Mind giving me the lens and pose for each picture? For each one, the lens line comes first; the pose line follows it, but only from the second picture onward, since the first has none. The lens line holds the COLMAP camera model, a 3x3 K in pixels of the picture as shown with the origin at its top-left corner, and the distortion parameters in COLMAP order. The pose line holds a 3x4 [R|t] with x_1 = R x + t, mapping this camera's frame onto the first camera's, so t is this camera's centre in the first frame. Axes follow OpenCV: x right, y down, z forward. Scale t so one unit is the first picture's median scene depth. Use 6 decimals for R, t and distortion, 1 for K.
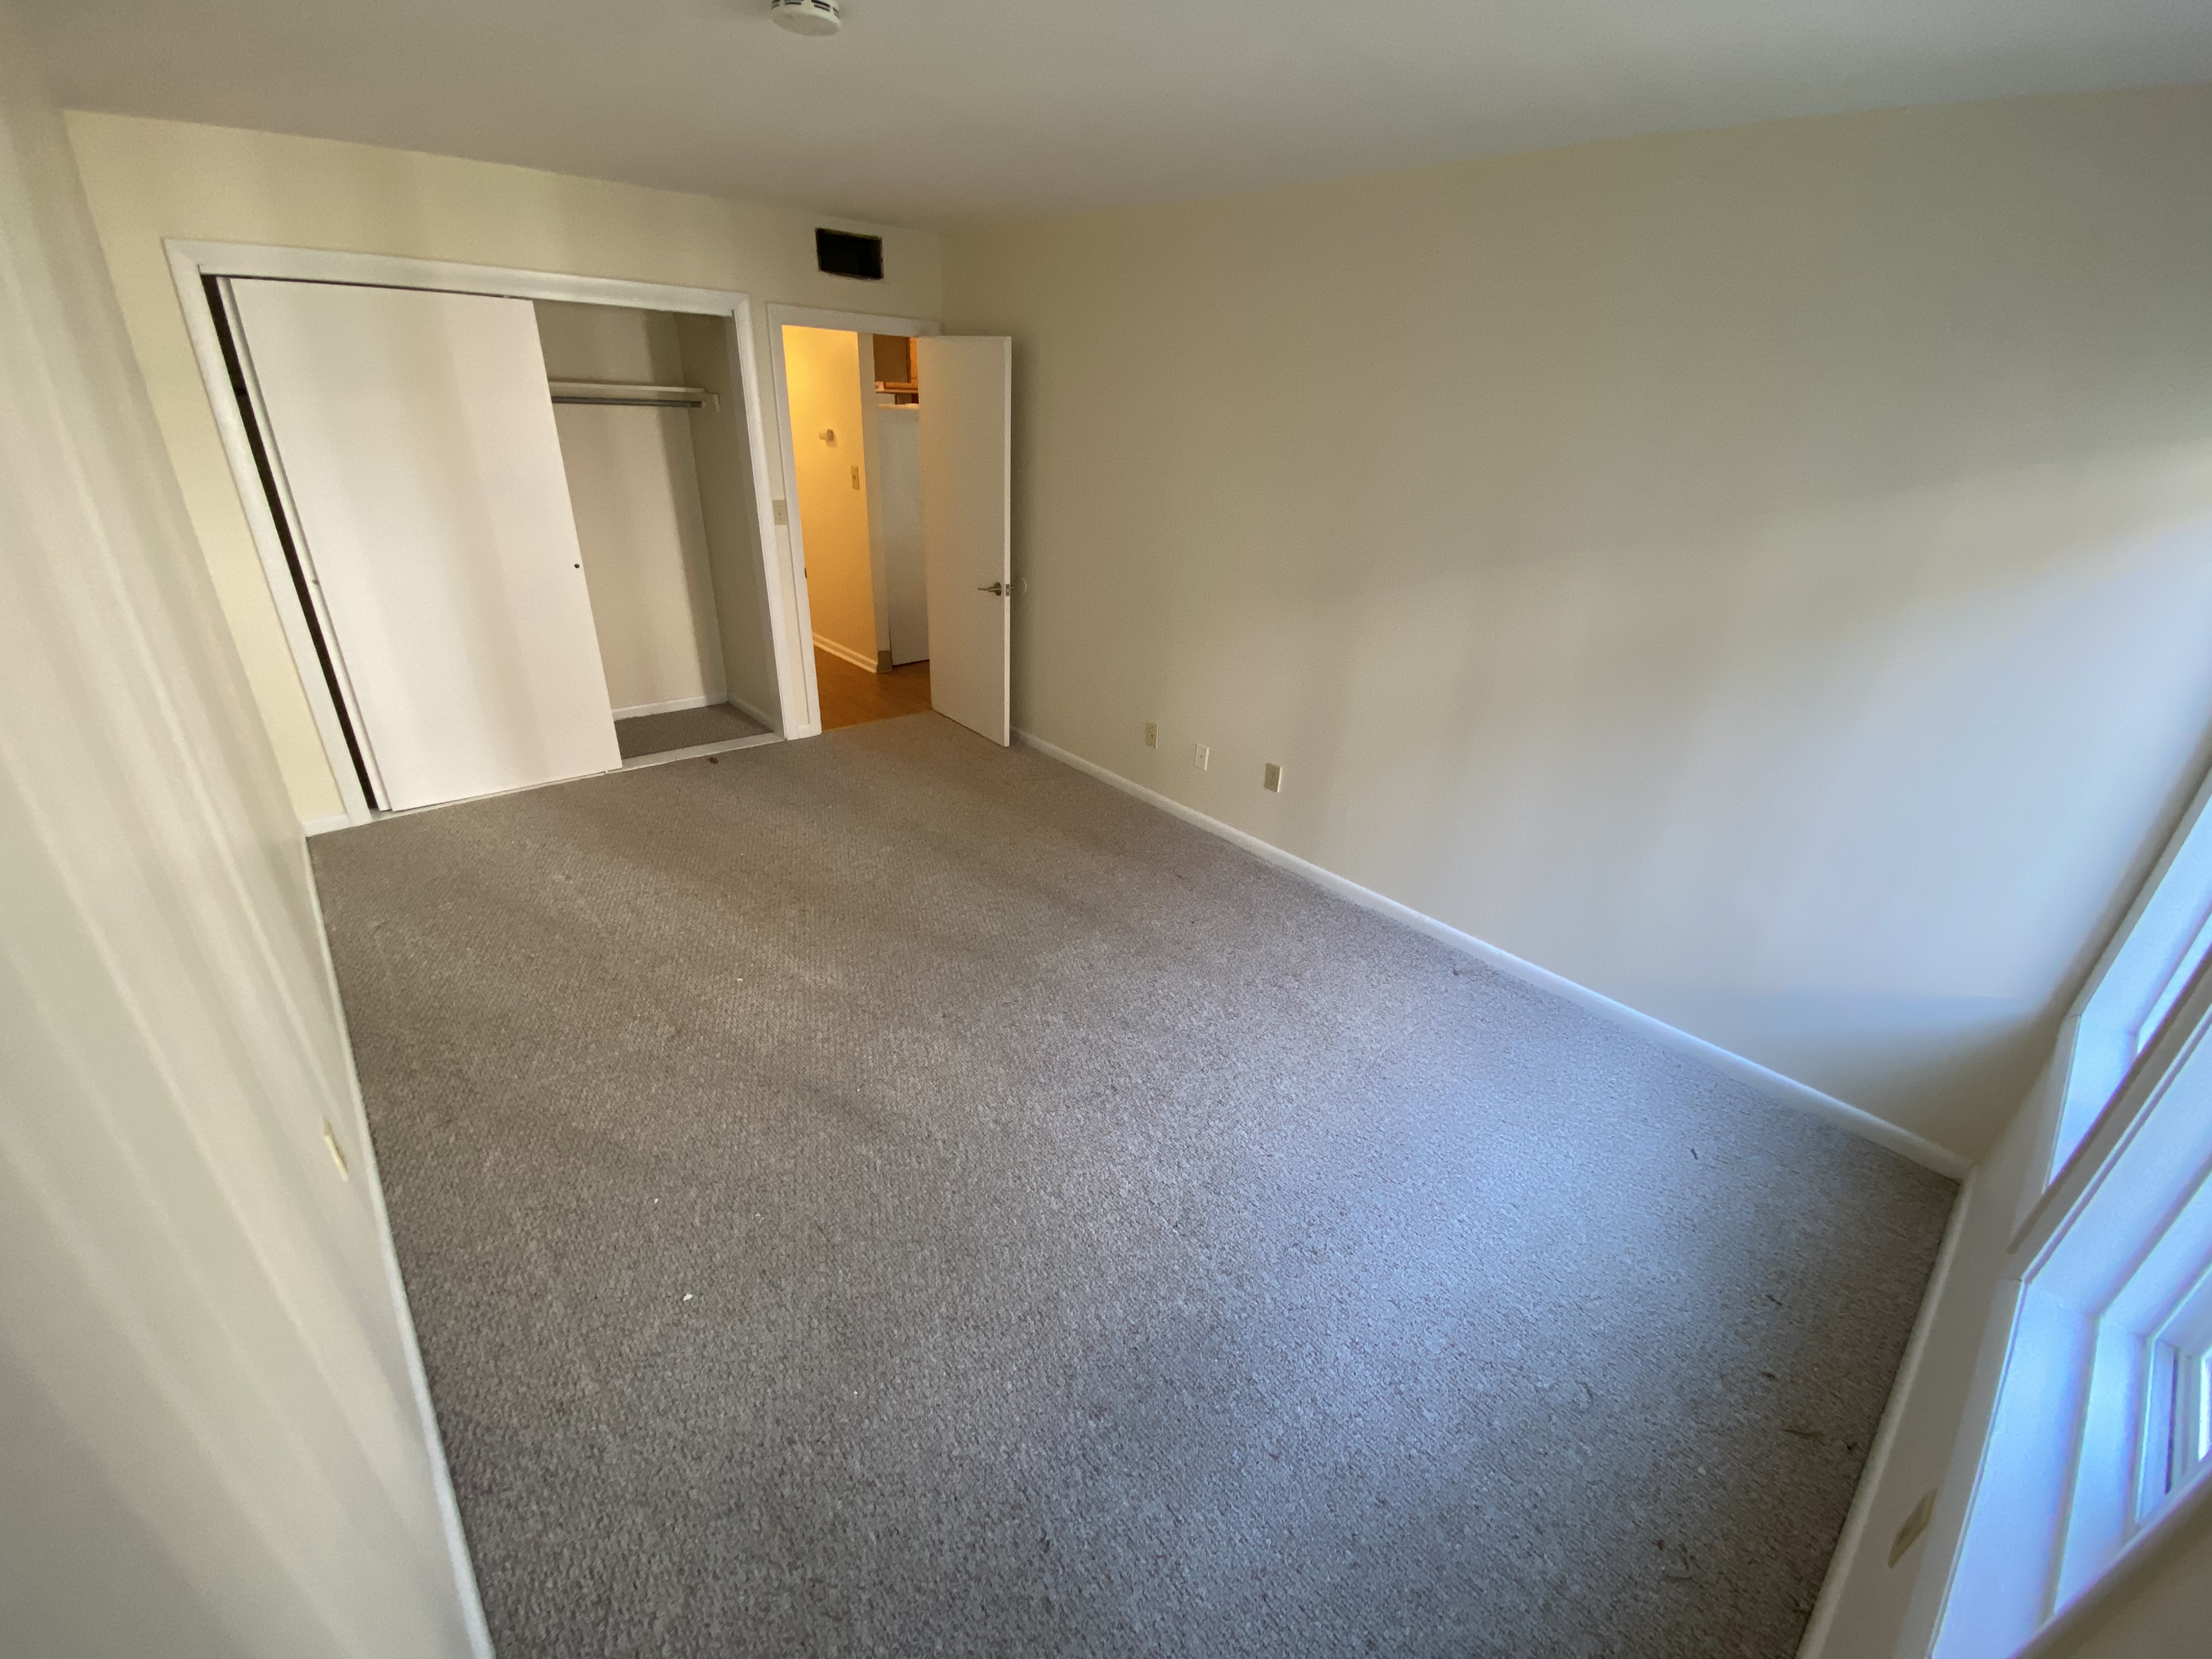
lens RADIAL K [[903.0, 0, 1106.0], [0, 903.0, 829.5], [0, 0, 1]] dist [0.000674, -0.011965]
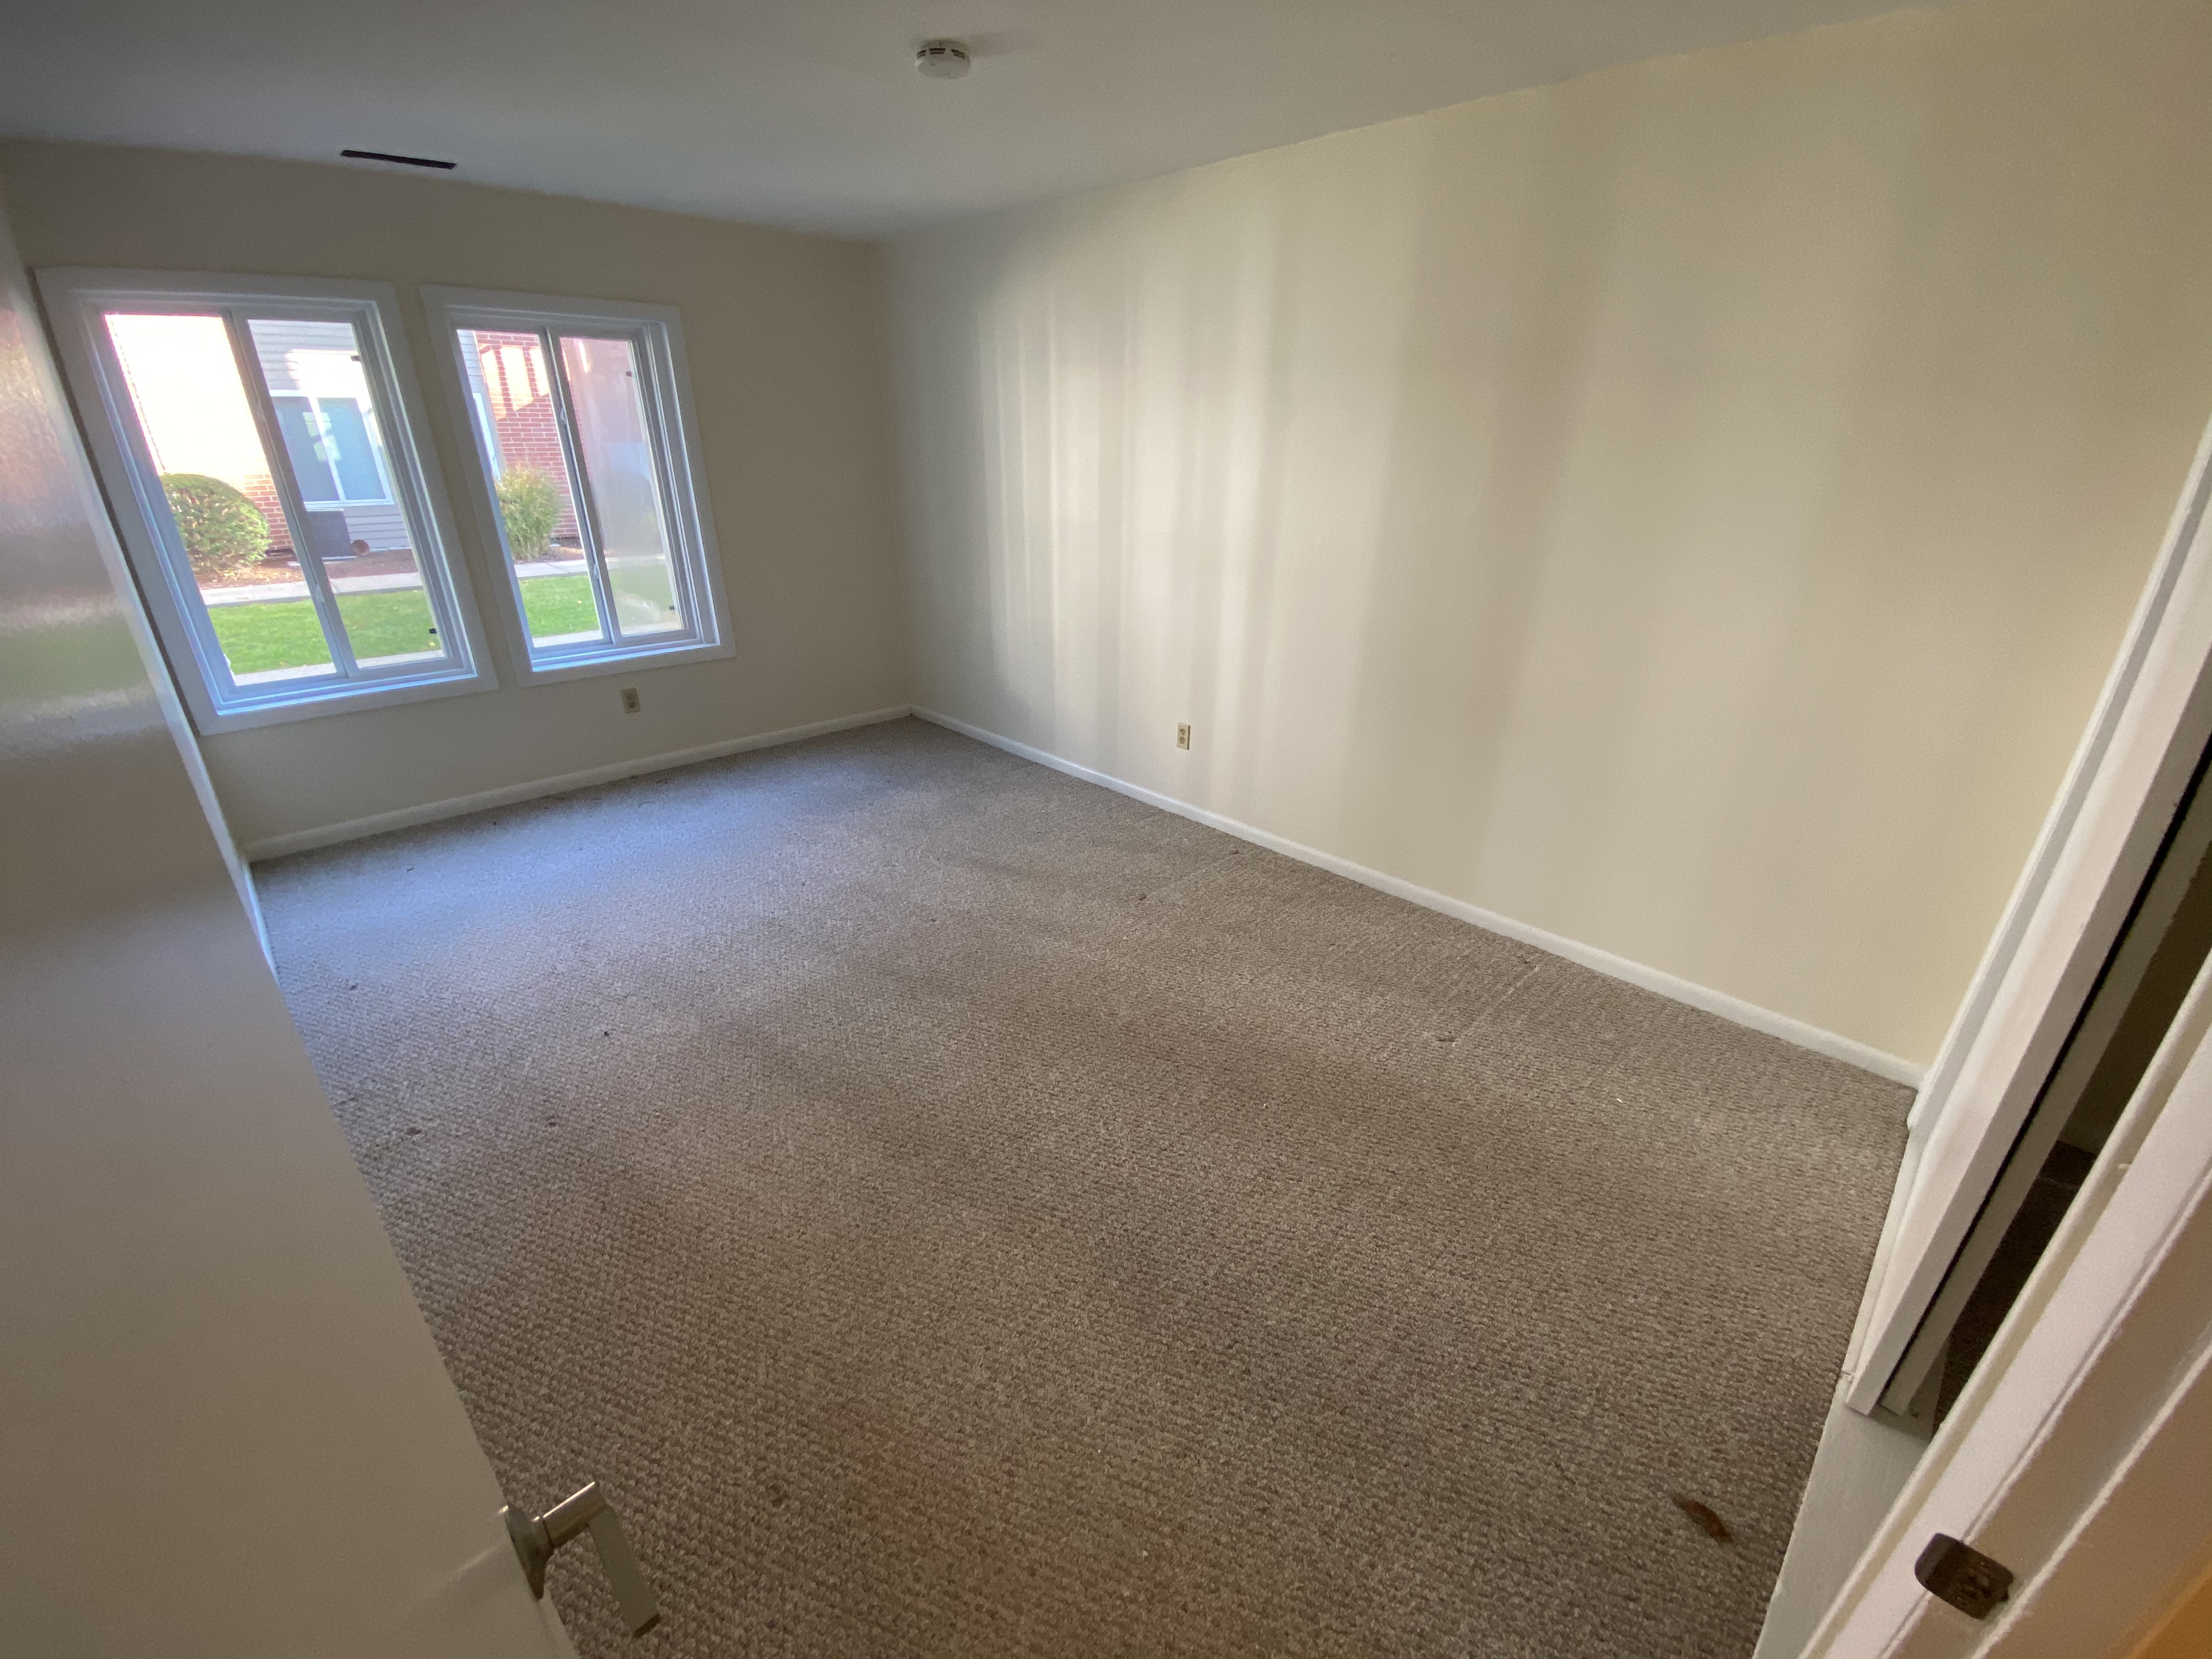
lens RADIAL K [[903.0, 0, 1106.0], [0, 903.0, 829.5], [0, 0, 1]] dist [0.000674, -0.011965]
pose [[-0.995770, -0.056128, -0.072748, -0.333430], [-0.091657, 0.662343, 0.743573, -0.800872], [0.006449, 0.747095, -0.664686, 1.814449]]
